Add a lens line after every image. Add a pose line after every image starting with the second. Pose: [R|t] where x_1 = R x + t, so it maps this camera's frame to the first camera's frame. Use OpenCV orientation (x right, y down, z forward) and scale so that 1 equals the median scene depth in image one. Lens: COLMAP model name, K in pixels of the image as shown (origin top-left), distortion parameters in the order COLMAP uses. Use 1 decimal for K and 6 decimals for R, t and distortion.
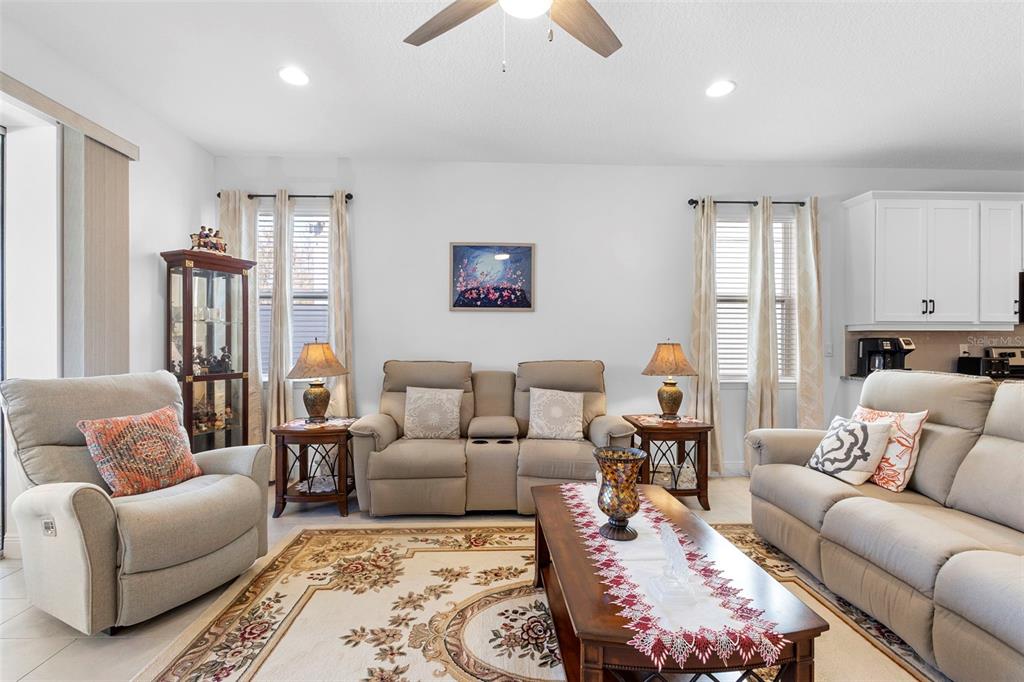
lens RADIAL K [[470.7, 0, 510.8], [0, 470.7, 342.2], [0, 0, 1]] dist [0.010166, -0.001617]
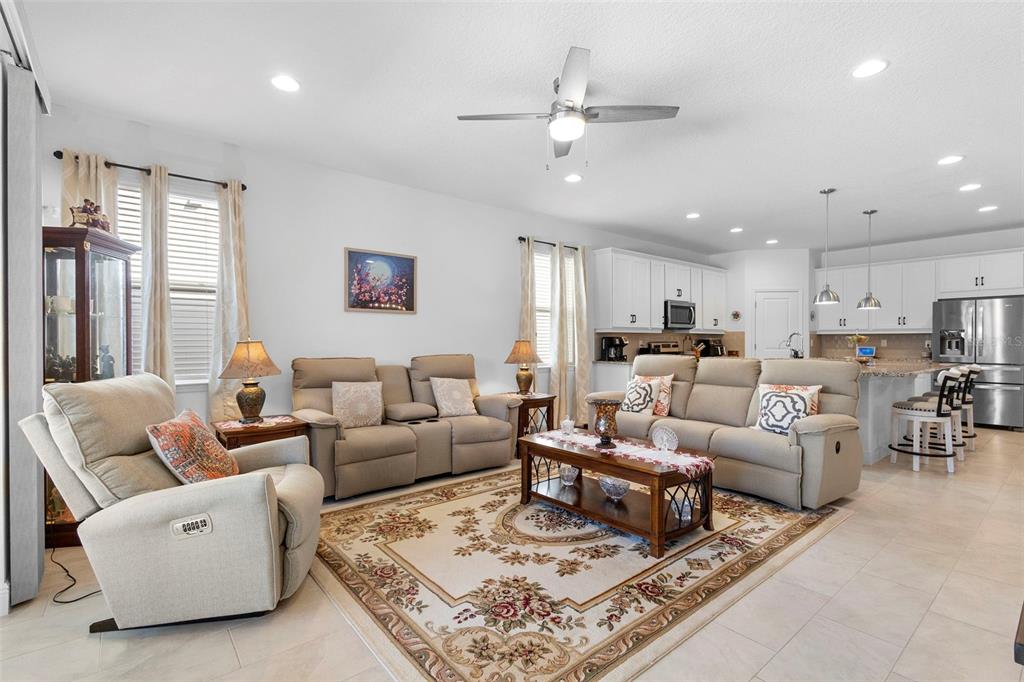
lens RADIAL K [[470.7, 0, 513.0], [0, 470.7, 341.3], [0, 0, 1]] dist [0.010166, -0.001617]
pose [[0.794766, -0.004081, 0.606902, -0.567097], [0.002694, 0.999991, 0.003195, 0.000123], [-0.606910, -0.000904, 0.794770, -0.102750]]
